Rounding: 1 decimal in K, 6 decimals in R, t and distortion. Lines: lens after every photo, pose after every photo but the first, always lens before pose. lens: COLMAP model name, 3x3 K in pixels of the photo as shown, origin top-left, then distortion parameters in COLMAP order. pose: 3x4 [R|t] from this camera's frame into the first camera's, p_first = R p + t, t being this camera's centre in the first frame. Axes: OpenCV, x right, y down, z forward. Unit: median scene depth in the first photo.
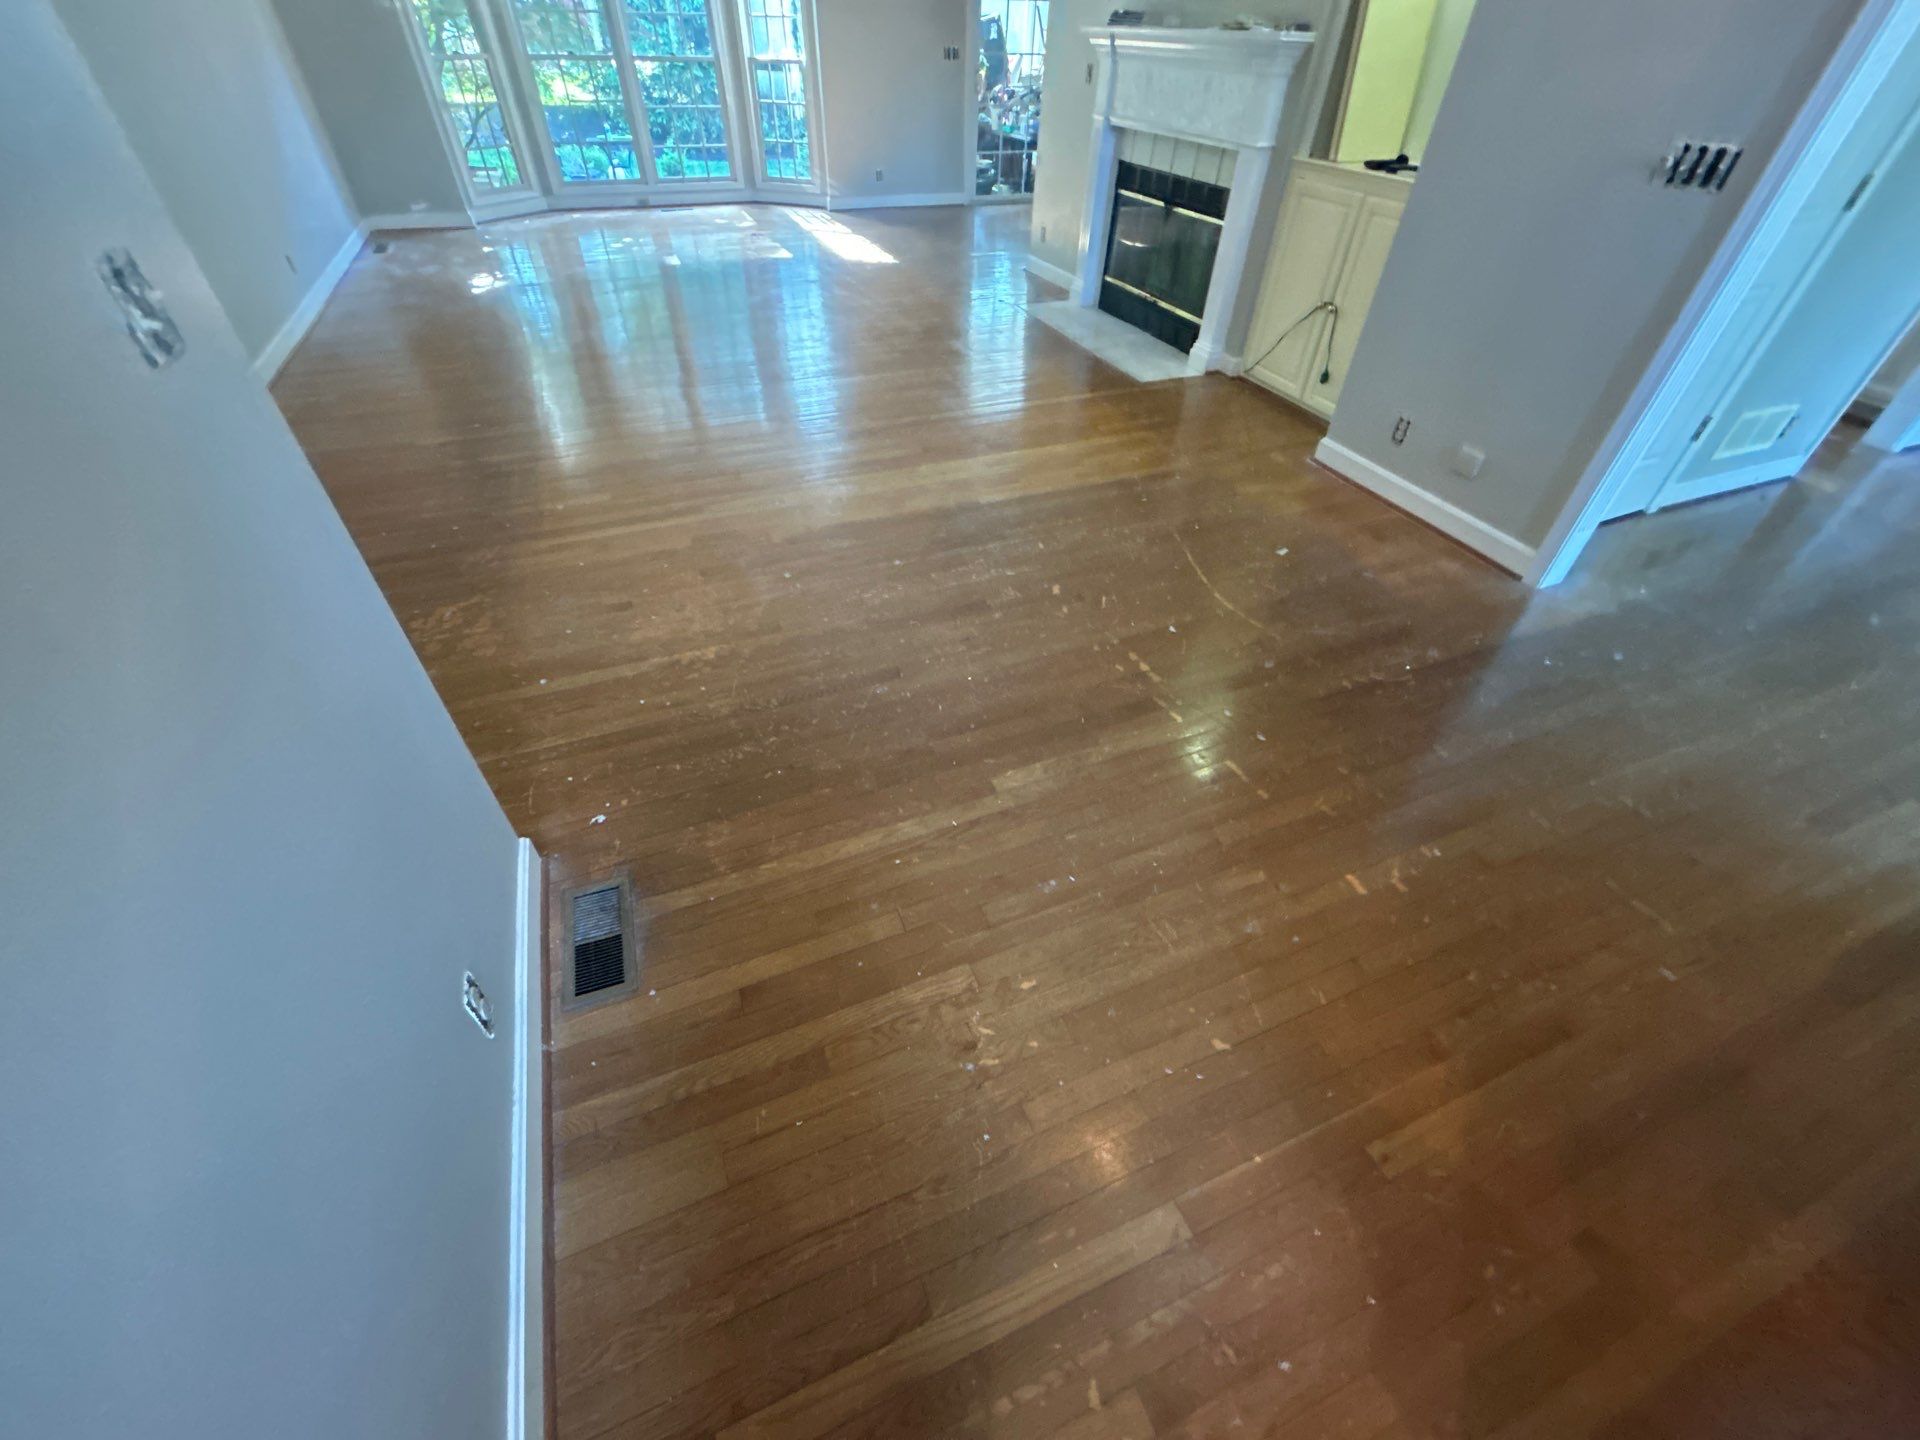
lens RADIAL K [[773.8, 0, 957.8], [0, 773.8, 717.3], [0, 0, 1]] dist [0.001057, 0.000205]
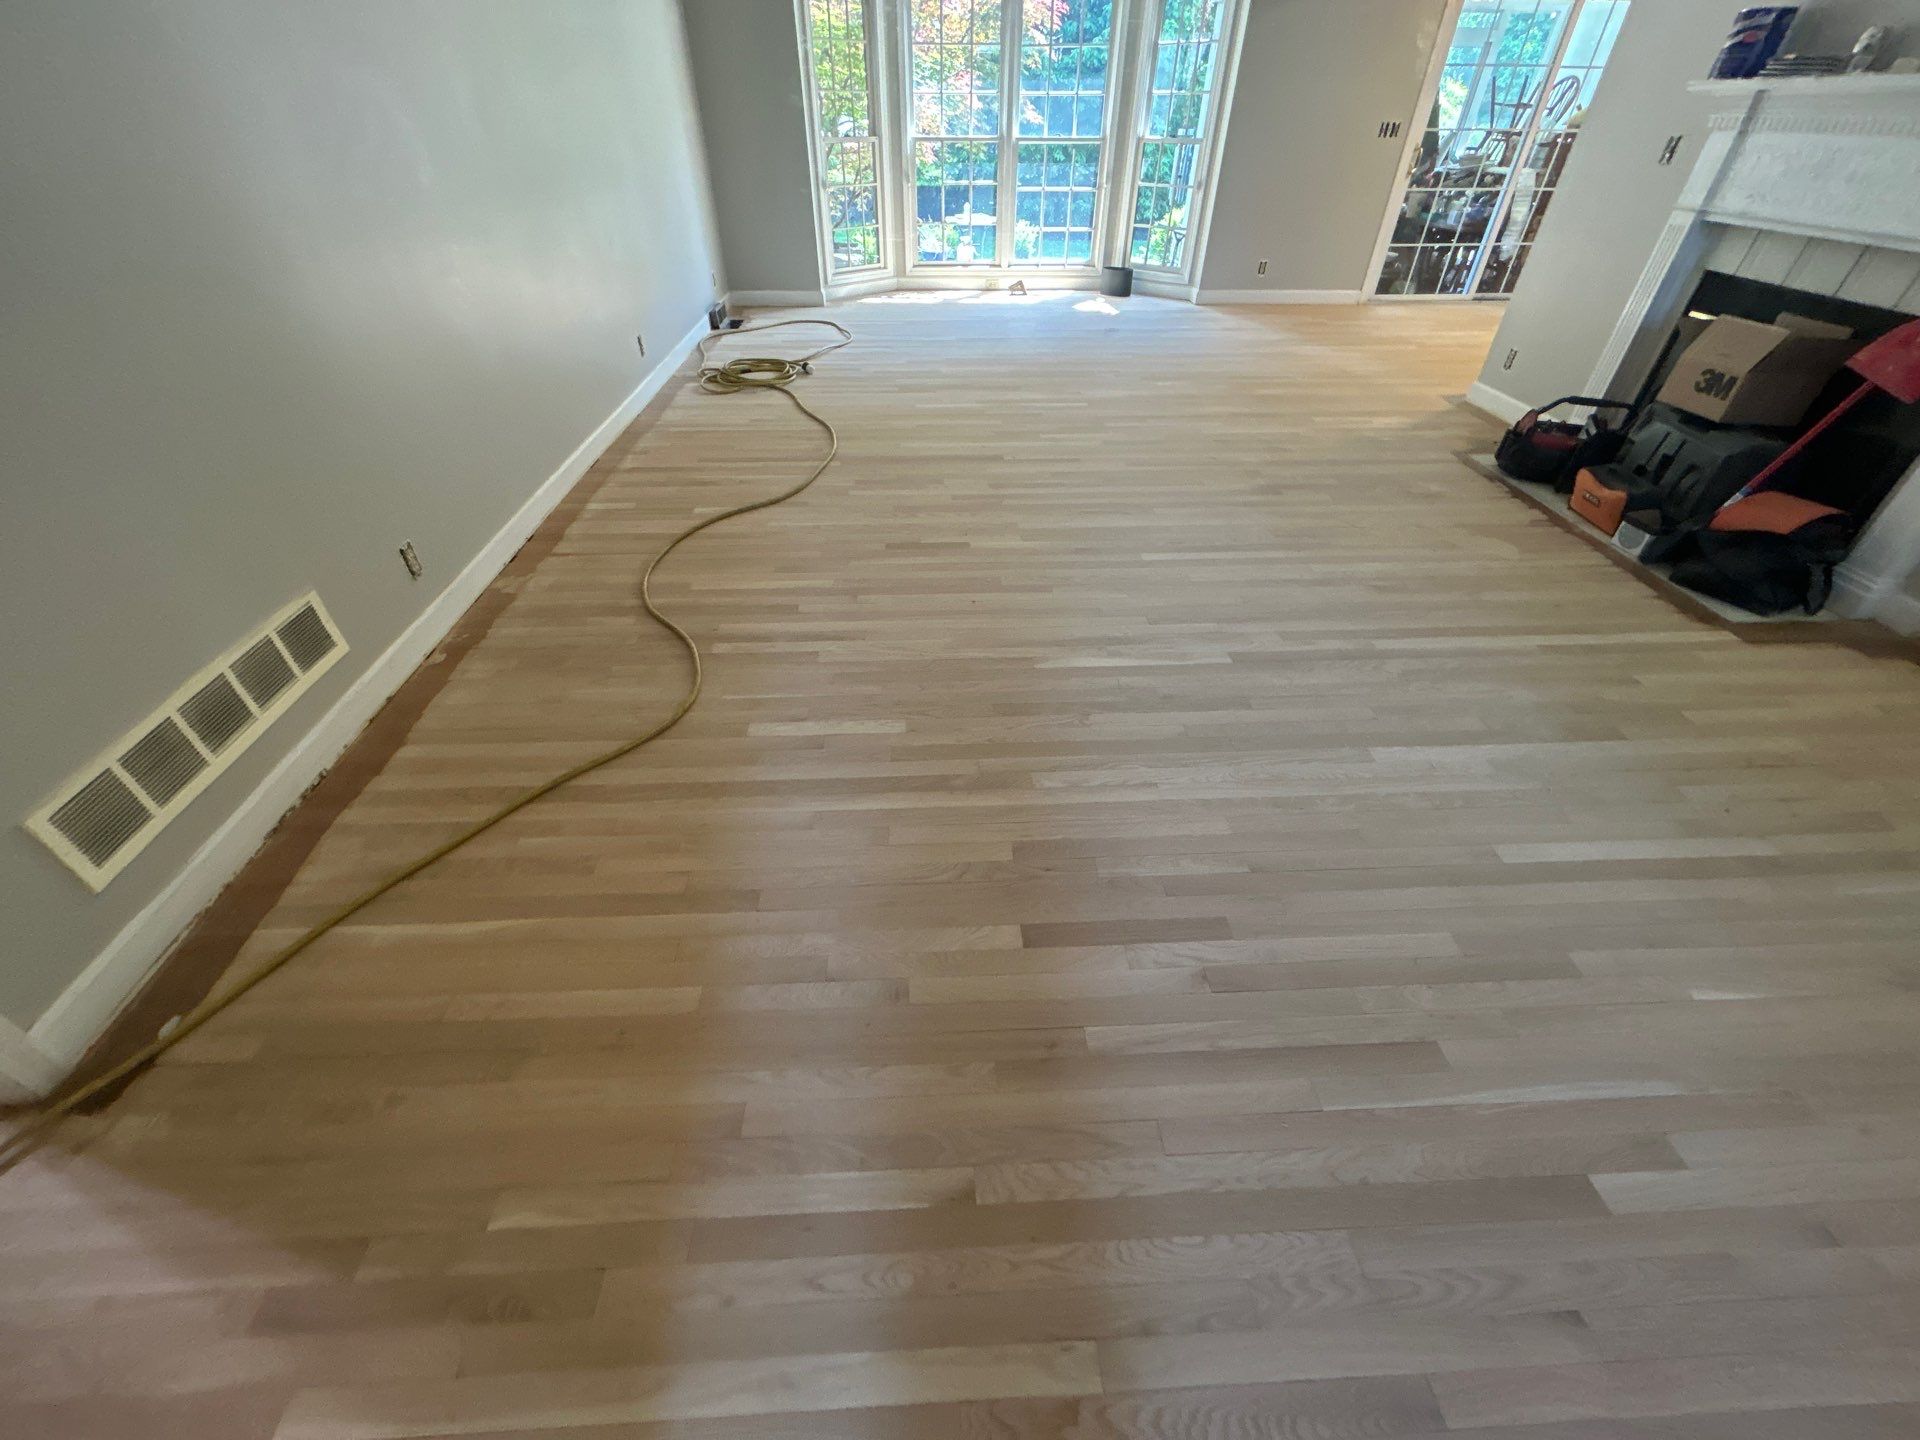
lens RADIAL K [[773.8, 0, 954.6], [0, 773.8, 713.2], [0, 0, 1]] dist [0.001057, 0.000205]
pose [[0.941015, 0.196100, -0.275745, -0.159969], [-0.215139, 0.975753, -0.040268, -0.202221], [0.261162, 0.097216, 0.960387, 0.252067]]
